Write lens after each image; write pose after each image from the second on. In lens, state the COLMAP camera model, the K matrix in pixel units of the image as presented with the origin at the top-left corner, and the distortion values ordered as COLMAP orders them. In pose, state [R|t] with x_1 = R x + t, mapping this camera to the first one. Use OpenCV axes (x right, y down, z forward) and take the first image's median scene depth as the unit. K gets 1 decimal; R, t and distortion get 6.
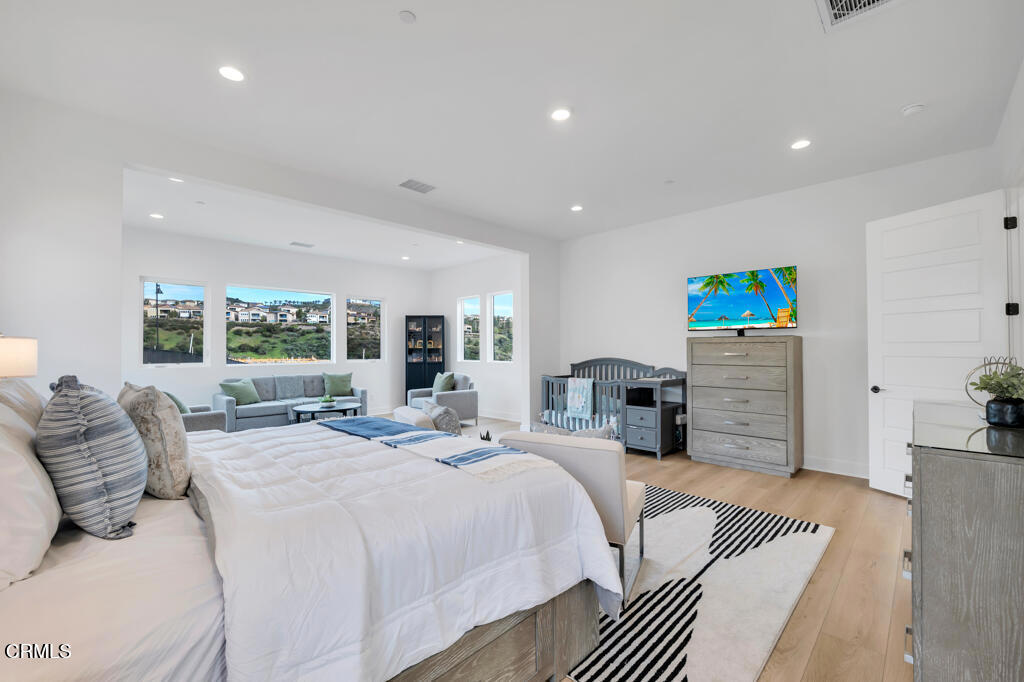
lens RADIAL K [[432.1, 0, 512.0], [0, 432.1, 344.1], [0, 0, 1]] dist [-0.006561, 0.000004]
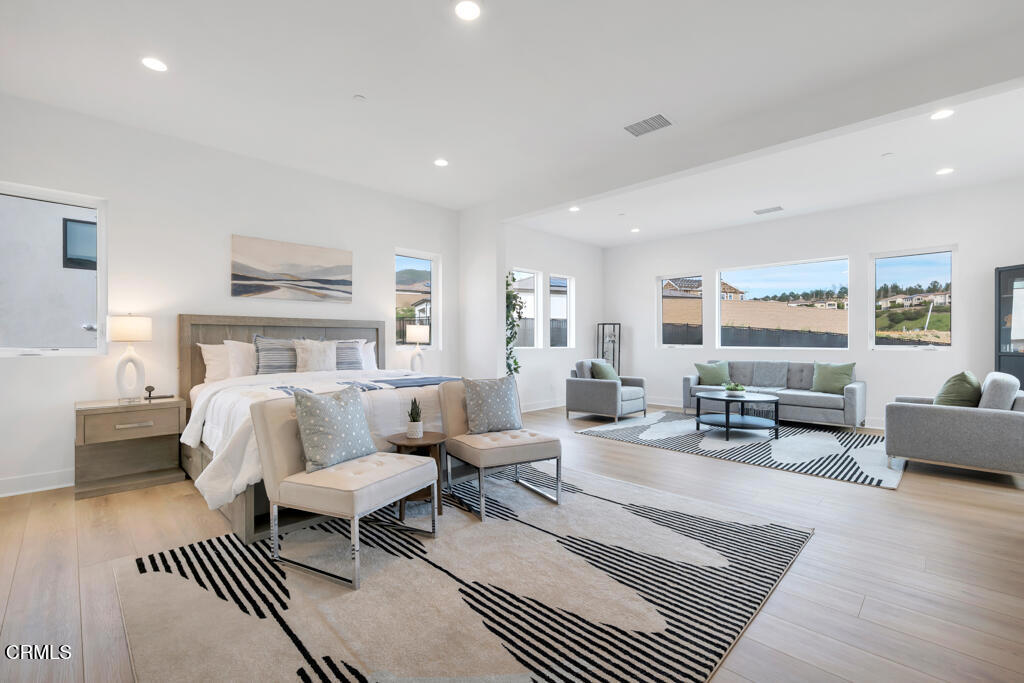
lens RADIAL K [[443.9, 0, 510.8], [0, 443.9, 341.9], [0, 0, 1]] dist [-0.001304, 0.000088]
pose [[0.017808, 0.007235, -0.999815, 0.331455], [0.010034, 0.999922, 0.007414, 0.018334], [0.999791, -0.010165, 0.017734, 0.388908]]
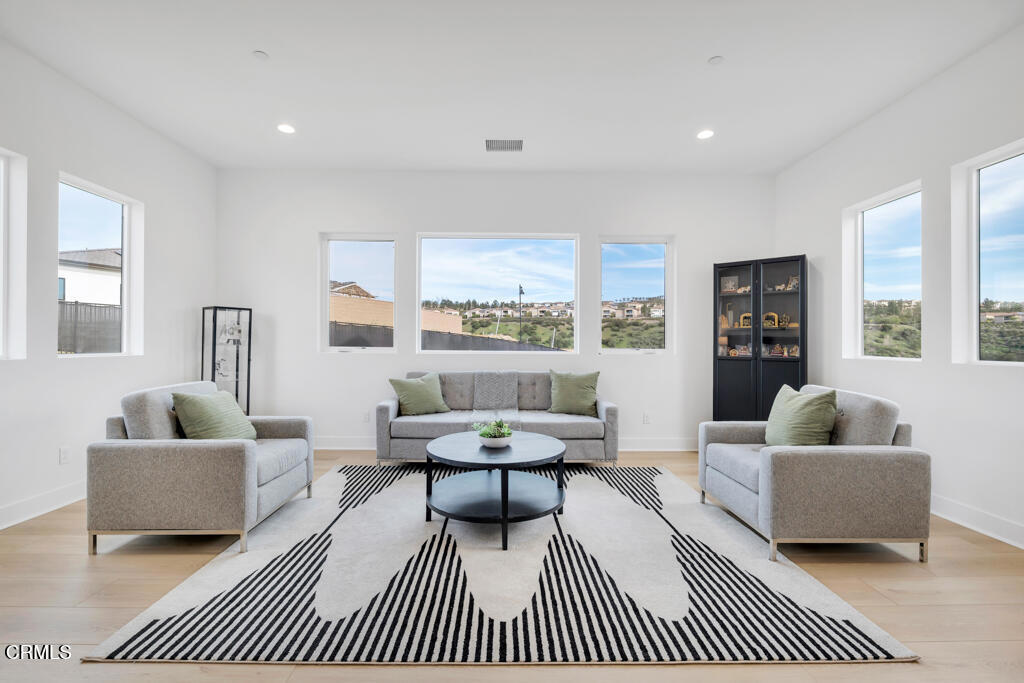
lens RADIAL K [[432.1, 0, 498.2], [0, 432.1, 343.5], [0, 0, 1]] dist [-0.006561, 0.000004]
pose [[0.708652, 0.010745, -0.705476, -0.072354], [-0.001341, 0.999903, 0.013881, 0.021328], [0.705557, -0.008891, 0.708598, 0.491262]]
